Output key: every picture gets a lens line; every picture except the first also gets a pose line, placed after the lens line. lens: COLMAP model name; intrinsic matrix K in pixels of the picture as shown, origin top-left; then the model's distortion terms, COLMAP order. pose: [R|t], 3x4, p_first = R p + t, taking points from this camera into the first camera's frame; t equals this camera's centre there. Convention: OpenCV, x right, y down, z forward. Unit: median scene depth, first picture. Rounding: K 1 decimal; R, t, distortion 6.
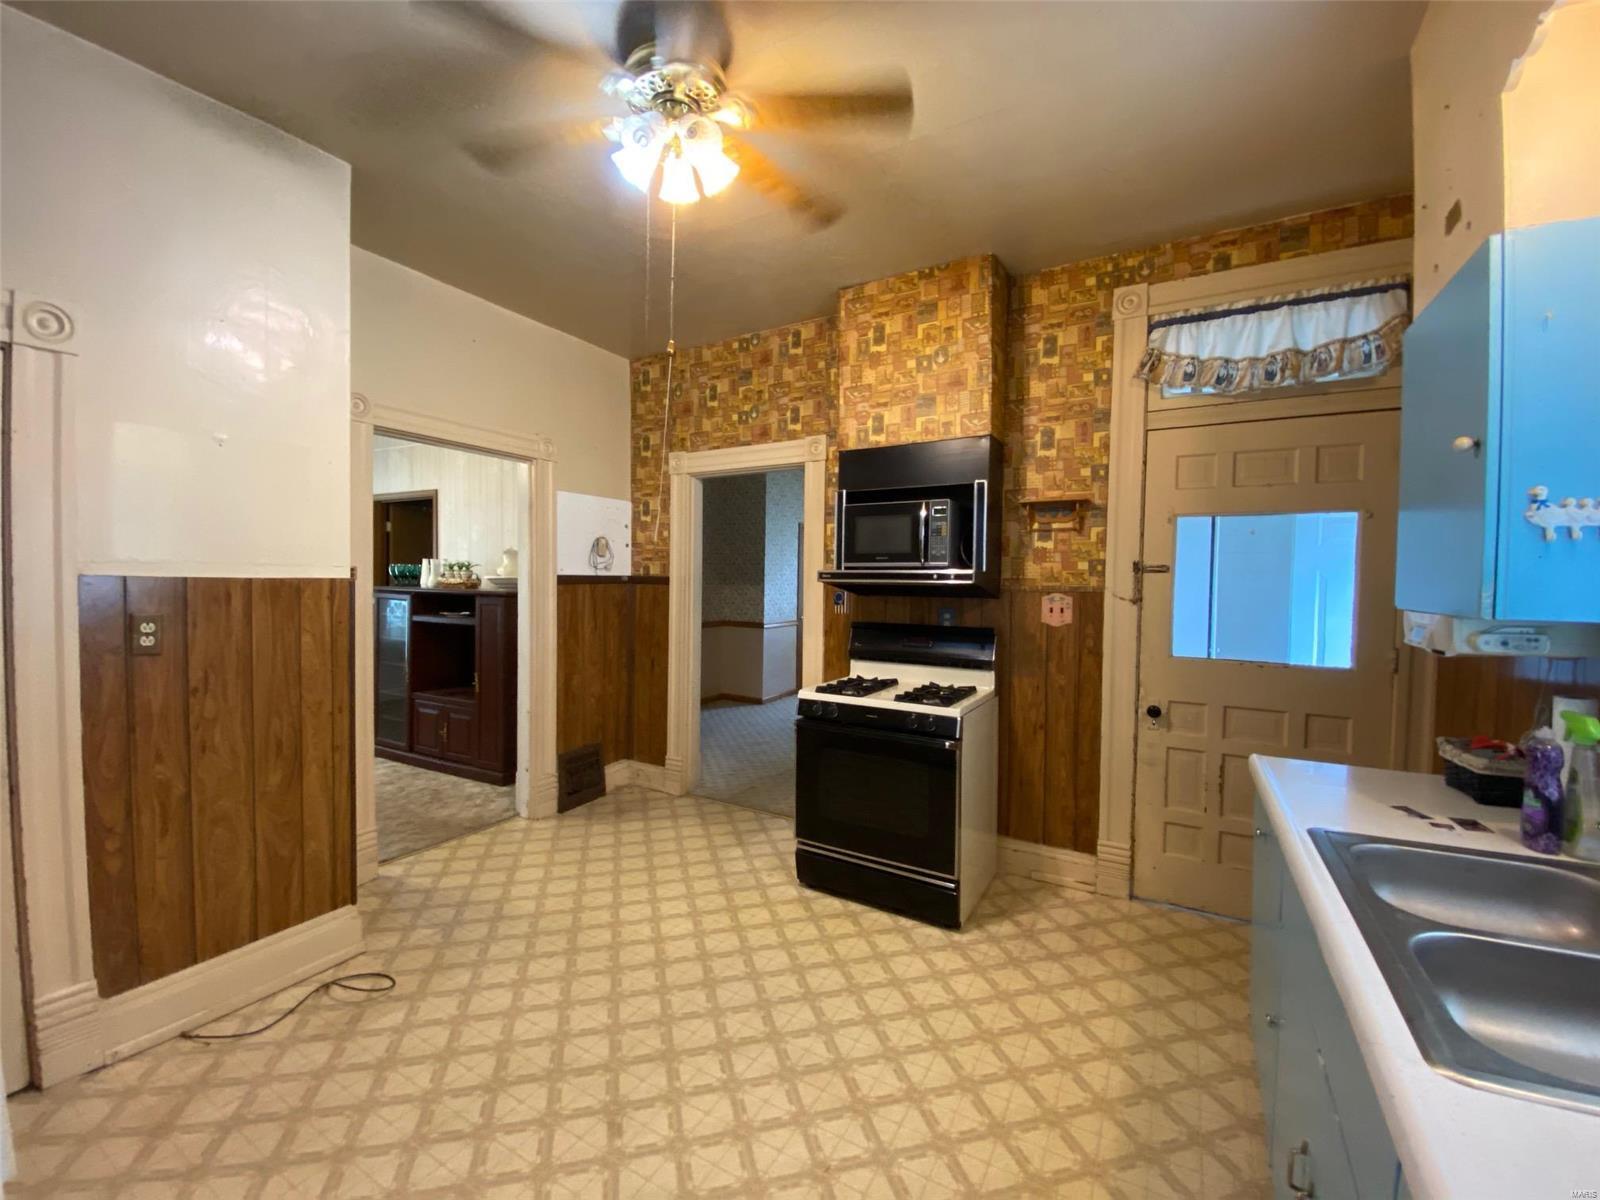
lens RADIAL K [[646.9, 0, 792.9], [0, 646.9, 596.8], [0, 0, 1]] dist [0.040022, -0.030538]
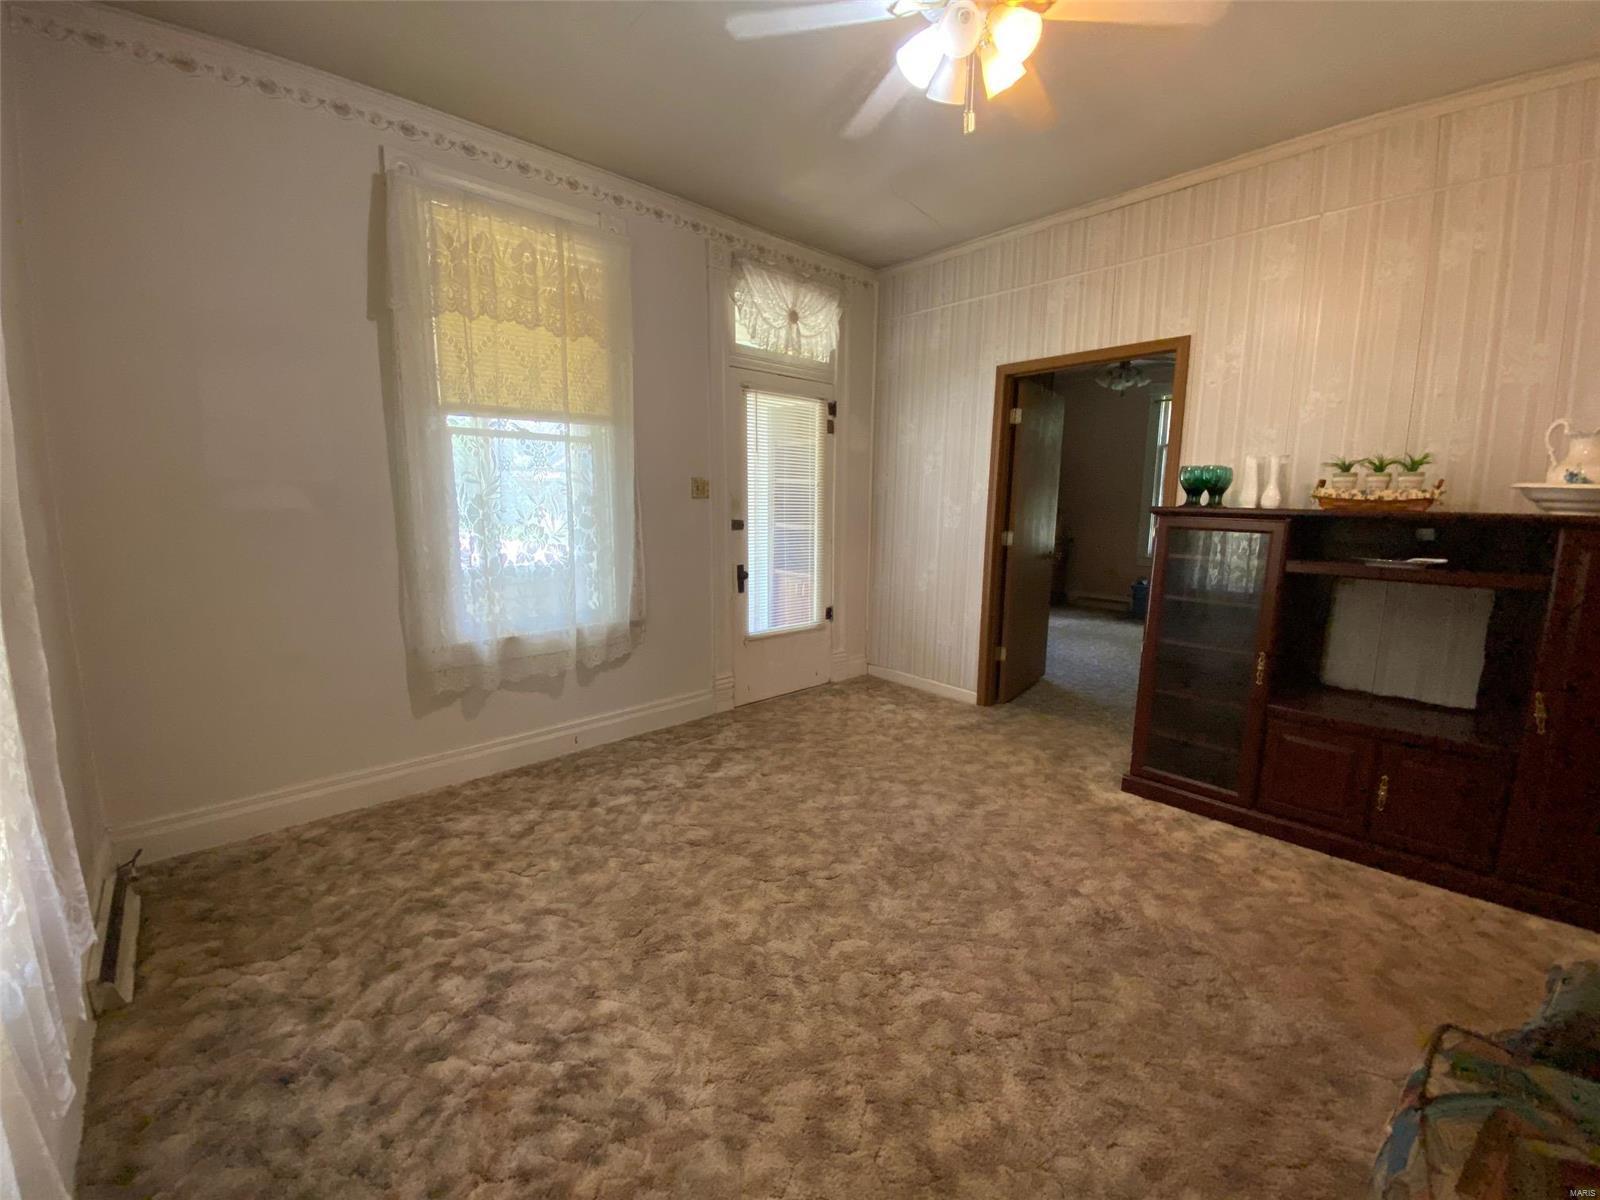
lens RADIAL K [[646.9, 0, 792.9], [0, 646.9, 596.8], [0, 0, 1]] dist [0.040022, -0.030538]
pose [[0.953675, 0.037417, -0.298502, -0.787685], [-0.002069, 0.993027, 0.117865, -0.005070], [0.300831, -0.111788, 0.947103, 0.371830]]
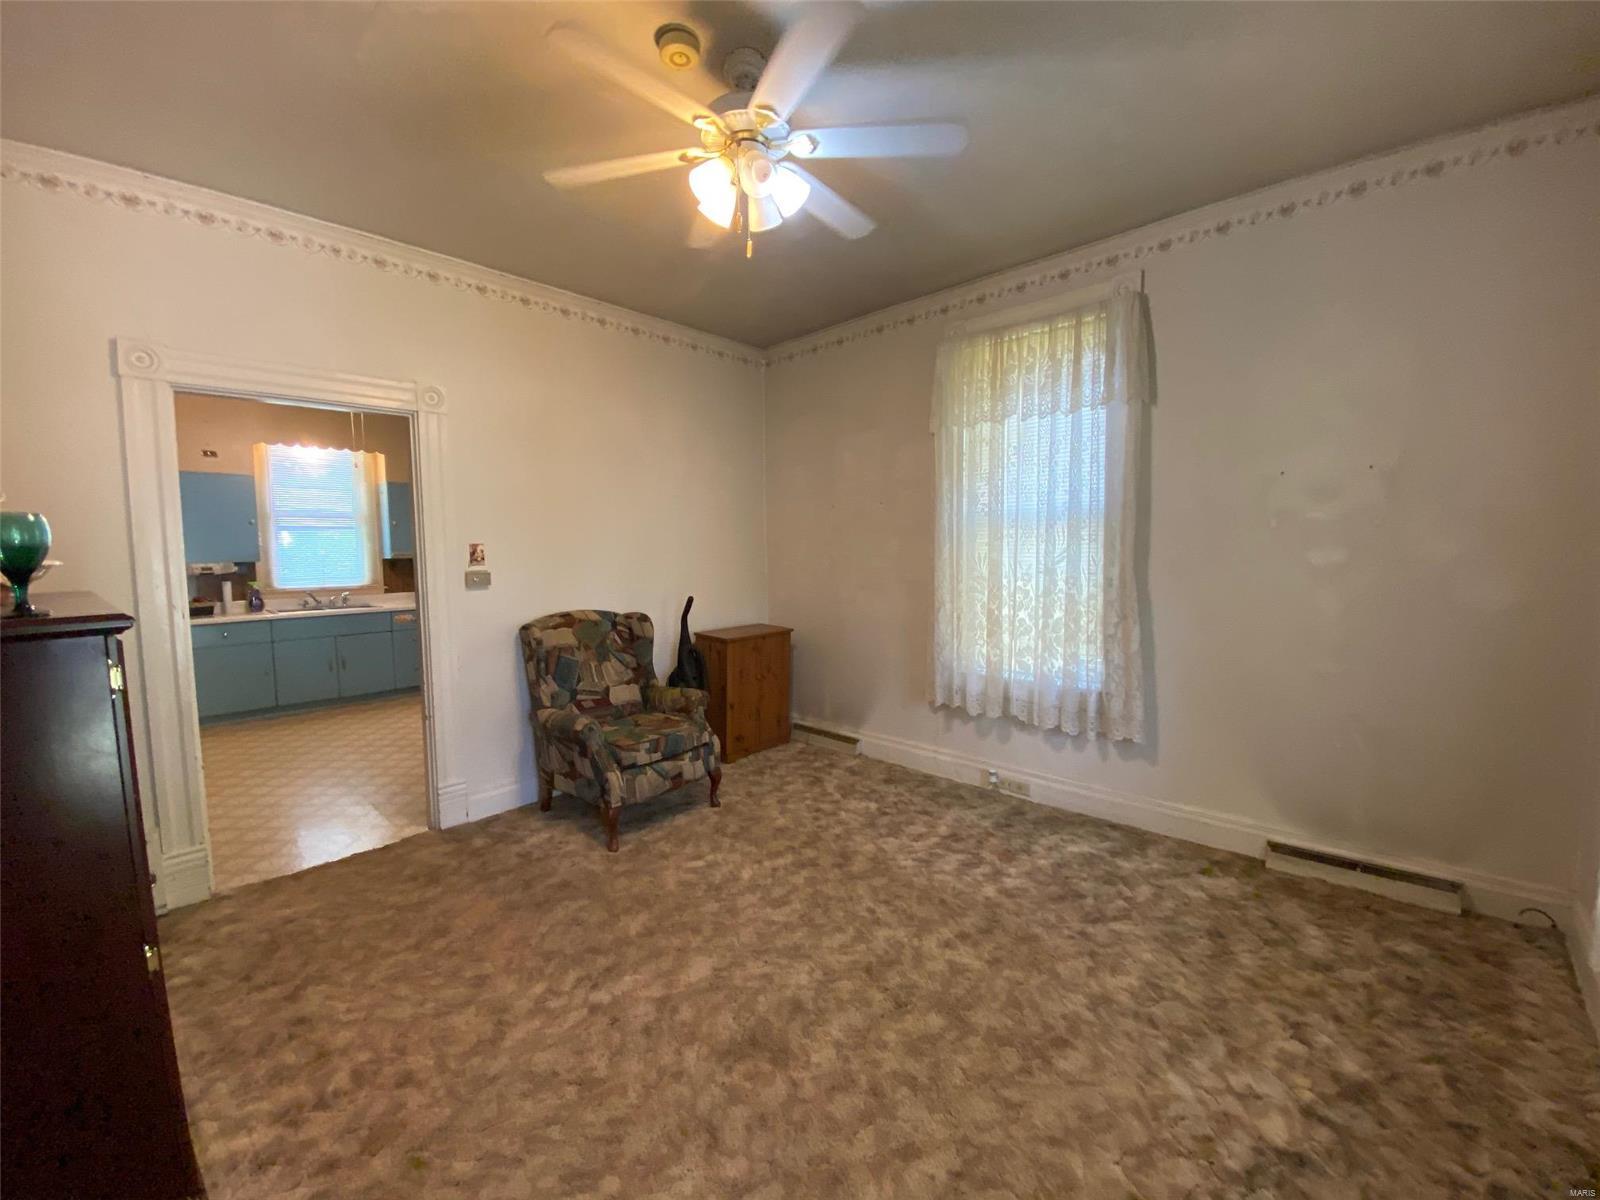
lens RADIAL K [[646.9, 0, 792.9], [0, 646.9, 596.8], [0, 0, 1]] dist [0.040022, -0.030538]
pose [[-0.973732, -0.019704, 0.226845, -0.938566], [0.004261, 0.994497, 0.104675, -0.045732], [-0.227659, 0.102892, -0.968289, 1.190421]]
